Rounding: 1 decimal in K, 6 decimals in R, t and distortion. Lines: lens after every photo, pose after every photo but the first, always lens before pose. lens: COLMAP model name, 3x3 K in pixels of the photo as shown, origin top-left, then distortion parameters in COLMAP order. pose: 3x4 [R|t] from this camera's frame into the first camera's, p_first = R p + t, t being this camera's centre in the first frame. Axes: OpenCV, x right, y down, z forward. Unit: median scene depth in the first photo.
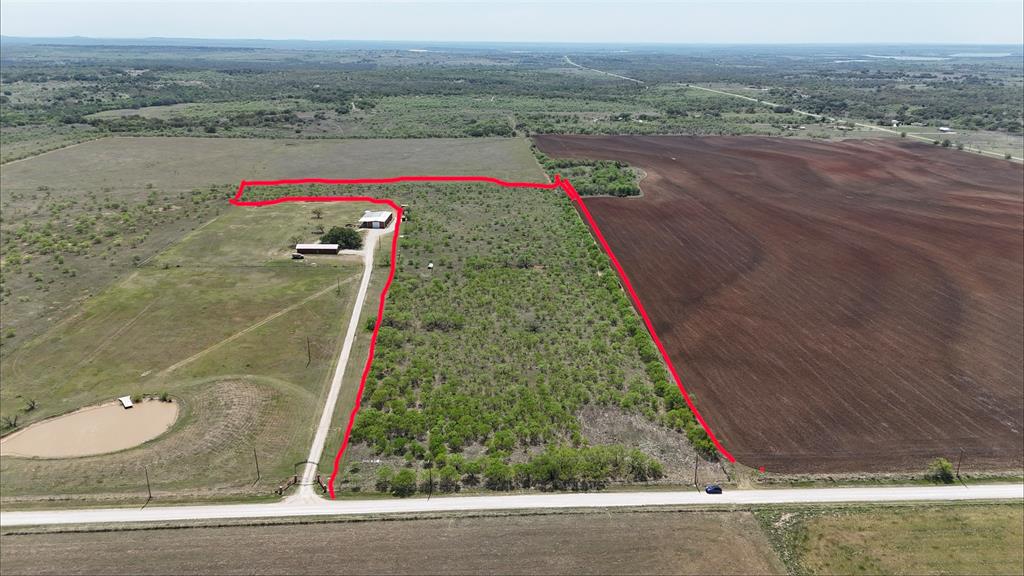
lens RADIAL K [[753.5, 0, 512.0], [0, 753.5, 288.0], [0, 0, 1]] dist [0.070657, -0.063995]
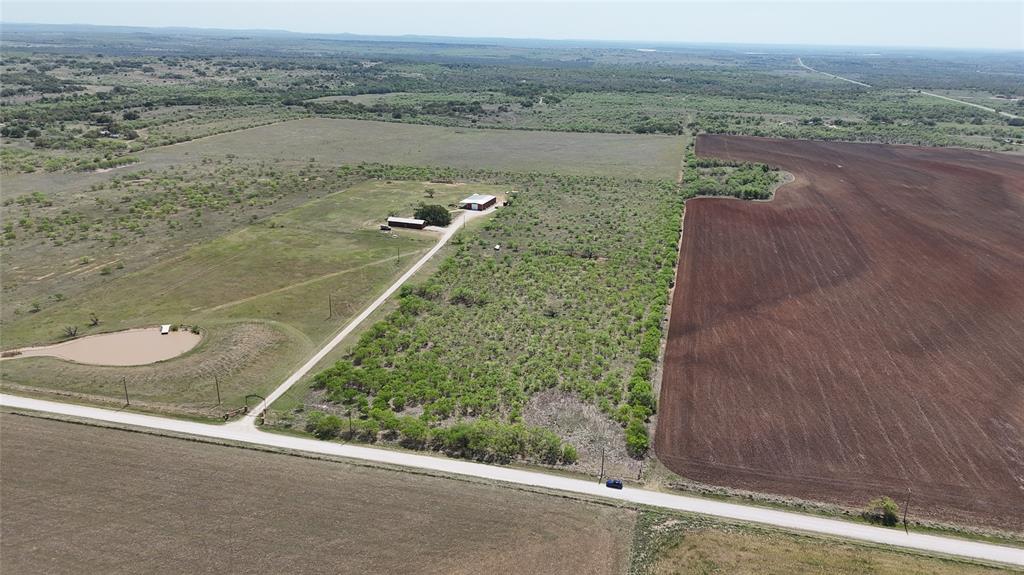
lens RADIAL K [[753.5, 0, 512.0], [0, 753.5, 287.5], [0, 0, 1]] dist [0.070657, -0.063995]
pose [[0.956945, 0.107105, -0.269787, 0.263342], [-0.107242, 0.994130, 0.014276, 0.011305], [0.269733, 0.015272, 0.962814, 0.020864]]
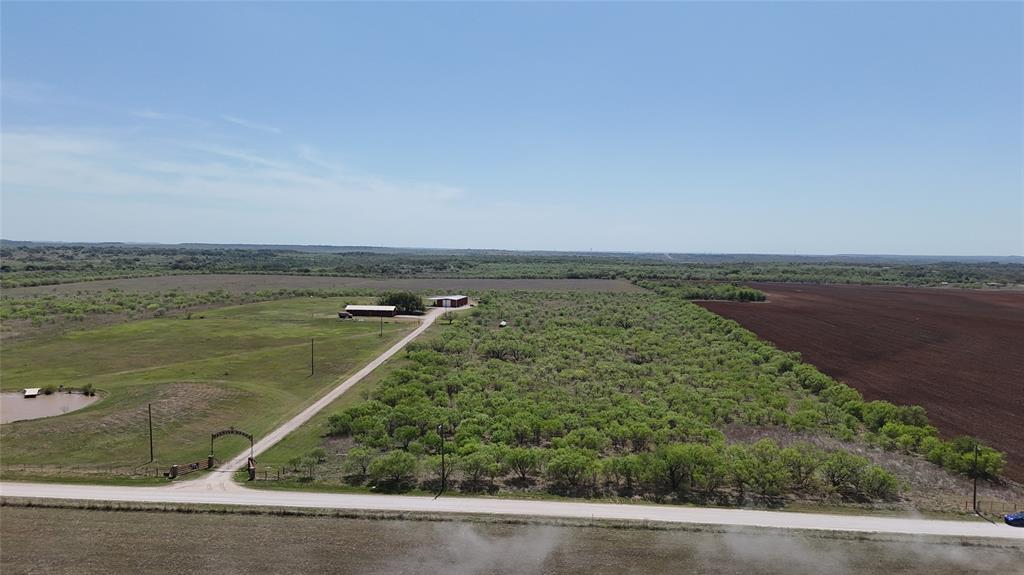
lens RADIAL K [[753.5, 0, 512.0], [0, 753.5, 287.5], [0, 0, 1]] dist [0.070657, -0.063995]
pose [[0.991023, 0.012513, -0.133104, 0.006812], [-0.047187, 0.964272, -0.260679, 0.186716], [0.125087, 0.264620, 0.956206, 0.323876]]
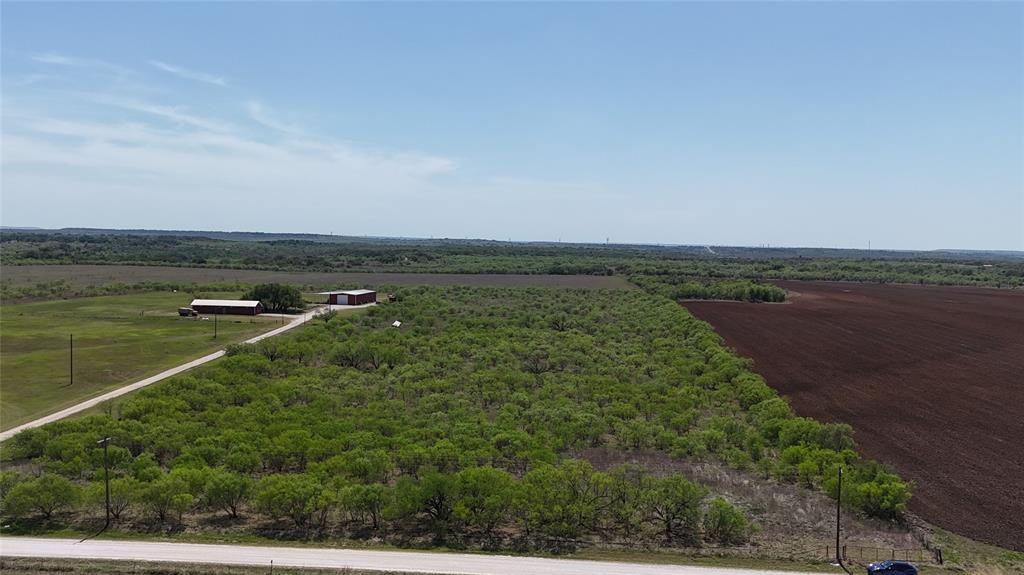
lens RADIAL K [[997.5, 0, 512.0], [0, 997.5, 287.5], [0, 0, 1]] dist [0.104401, -0.188993]
pose [[0.991380, 0.019506, -0.129560, 0.107518], [-0.053455, 0.963030, -0.264037, 0.191089], [0.119620, 0.268687, 0.955771, 0.360960]]
